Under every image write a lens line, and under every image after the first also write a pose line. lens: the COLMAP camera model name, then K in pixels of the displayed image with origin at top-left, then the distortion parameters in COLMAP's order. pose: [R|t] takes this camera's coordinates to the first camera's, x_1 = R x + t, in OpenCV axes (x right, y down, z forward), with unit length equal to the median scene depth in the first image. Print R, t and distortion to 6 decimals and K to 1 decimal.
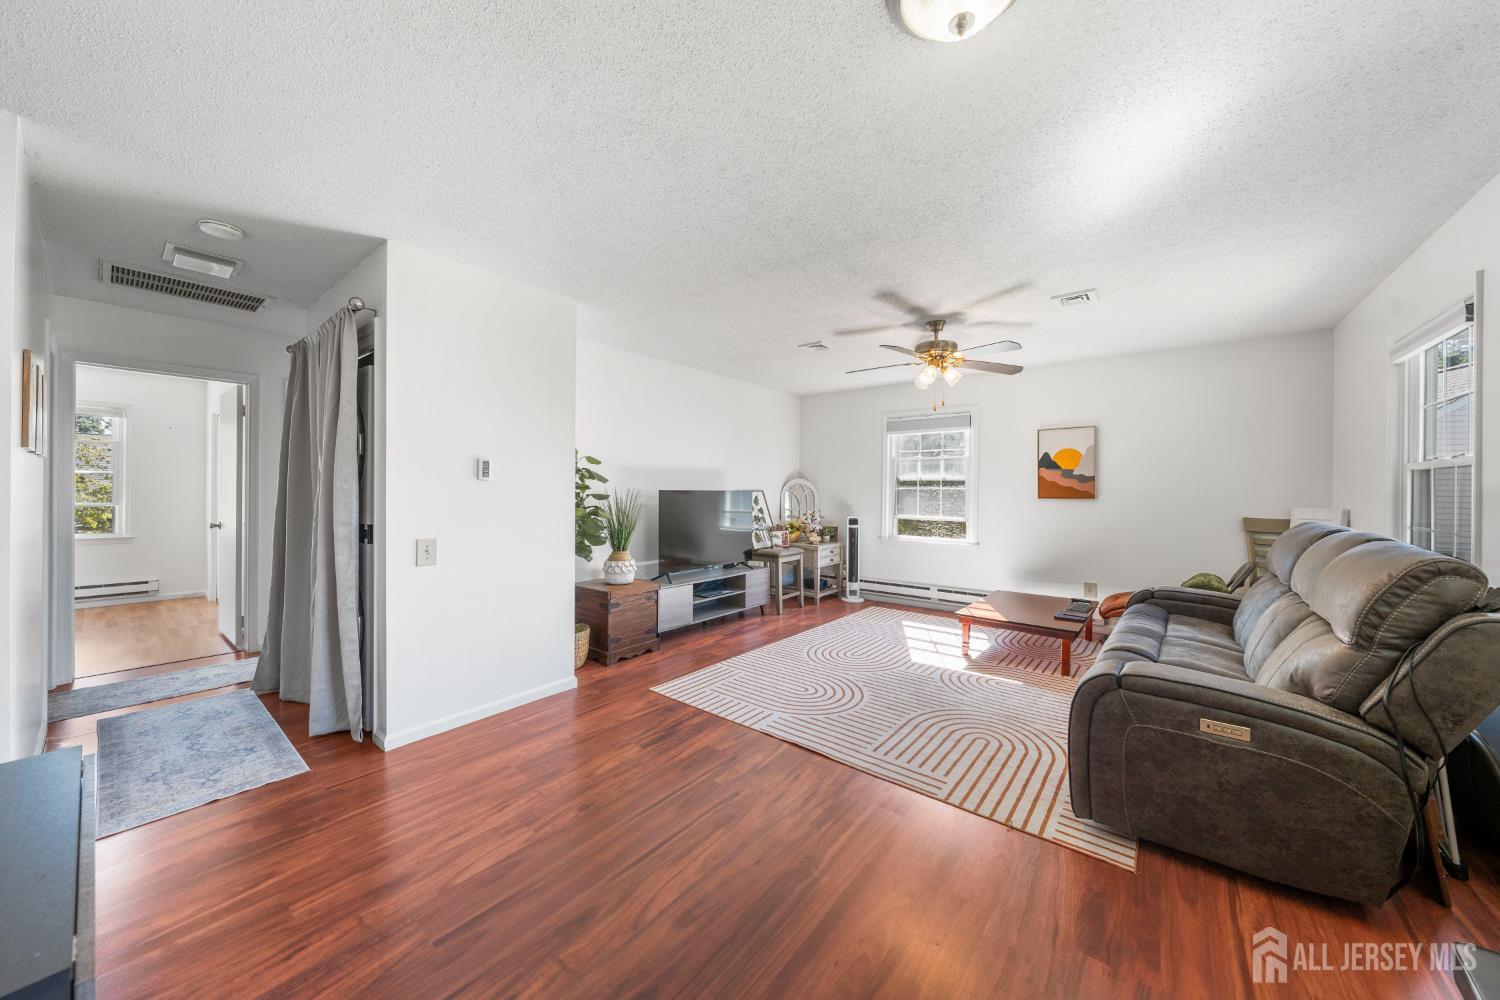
lens RADIAL K [[517.3, 0, 751.0], [0, 517.3, 493.9], [0, 0, 1]] dist [0.000498, 0.000096]
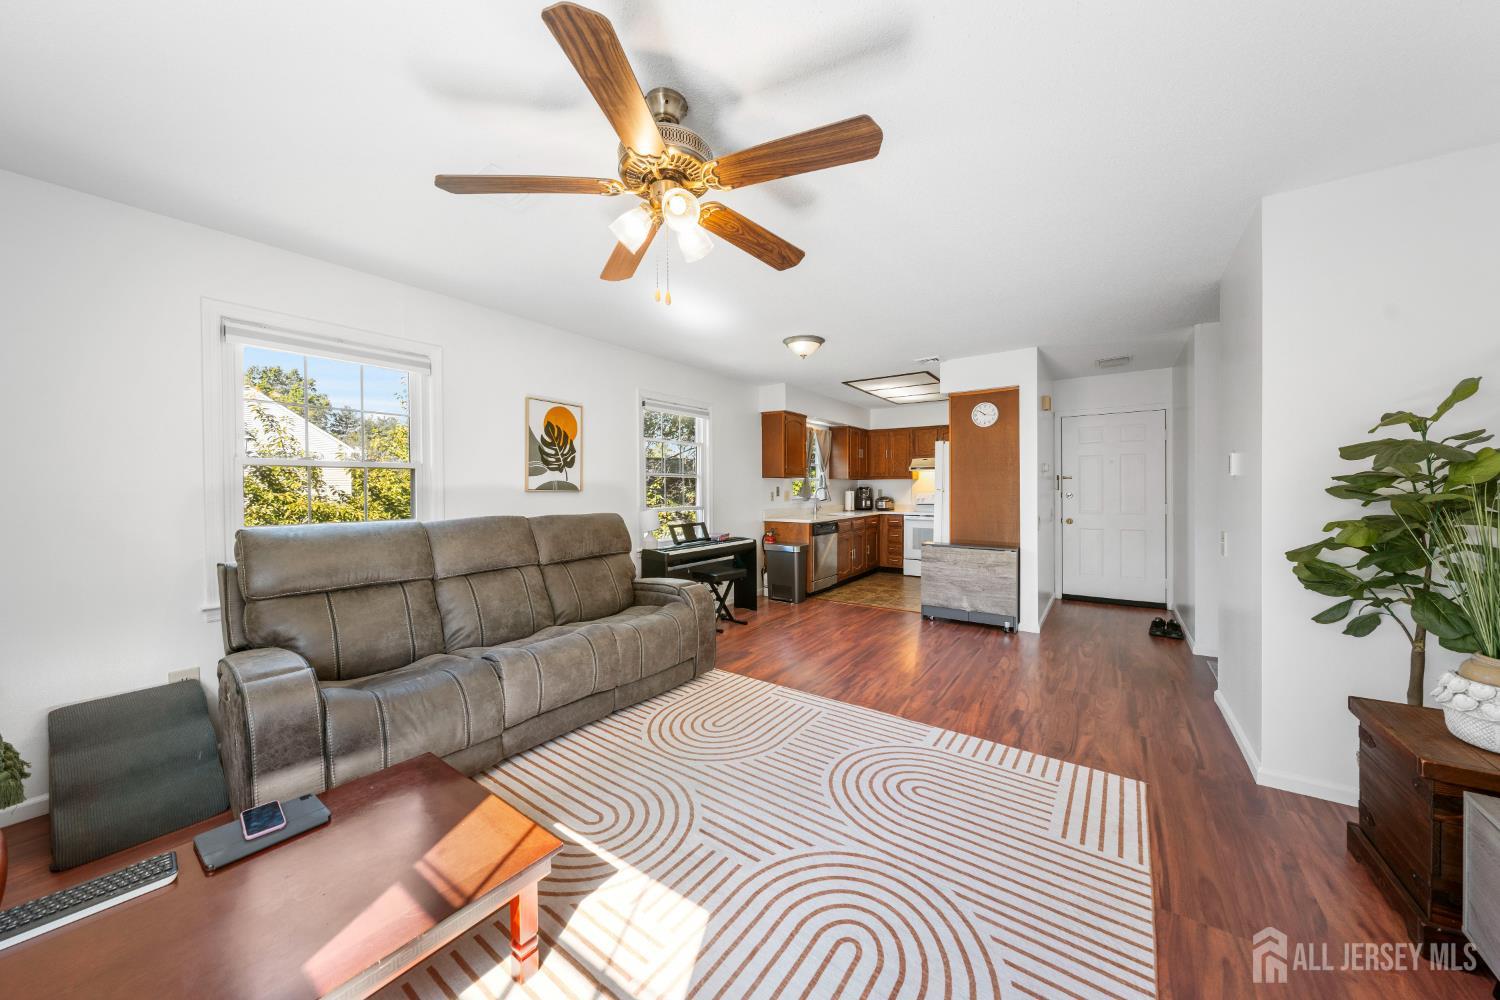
lens RADIAL K [[517.3, 0, 751.0], [0, 517.3, 493.9], [0, 0, 1]] dist [0.000498, 0.000096]
pose [[-0.998347, -0.000110, -0.057474, 0.337395], [-0.001068, 0.999861, 0.016650, -0.008247], [0.057464, 0.016684, -0.998208, 1.567848]]
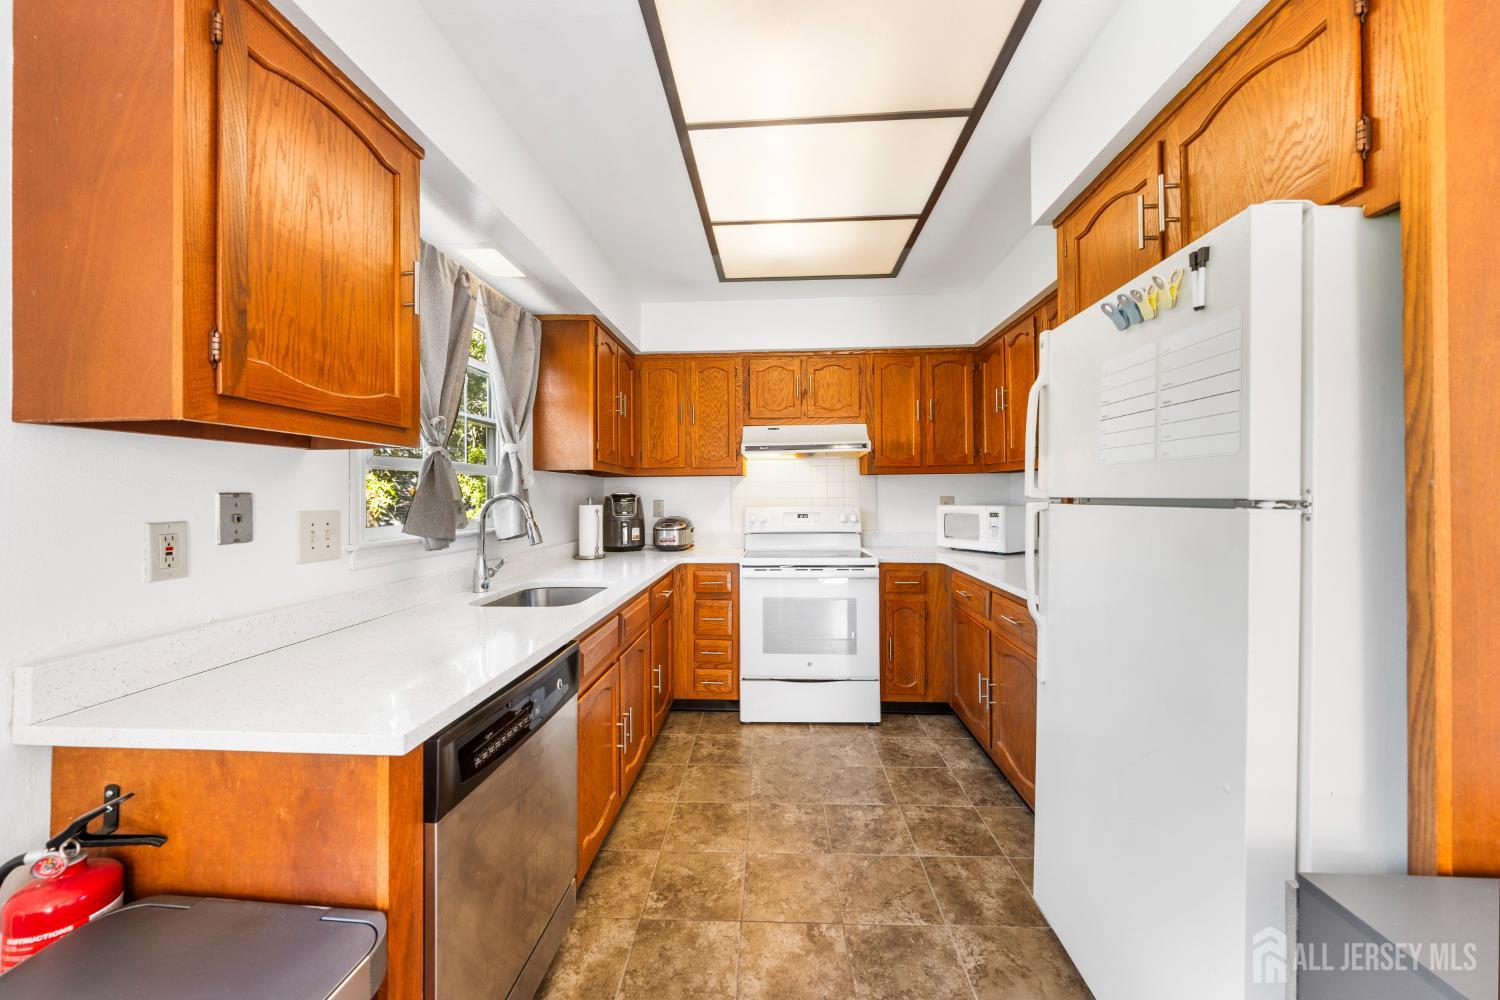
lens RADIAL K [[530.8, 0, 748.4], [0, 530.8, 495.7], [0, 0, 1]] dist [-0.001031, -0.000190]
pose [[-0.821602, 0.002110, -0.570058, 0.055421], [0.001534, 0.999998, 0.001491, 0.000195], [0.570060, 0.000351, -0.821603, 0.172870]]
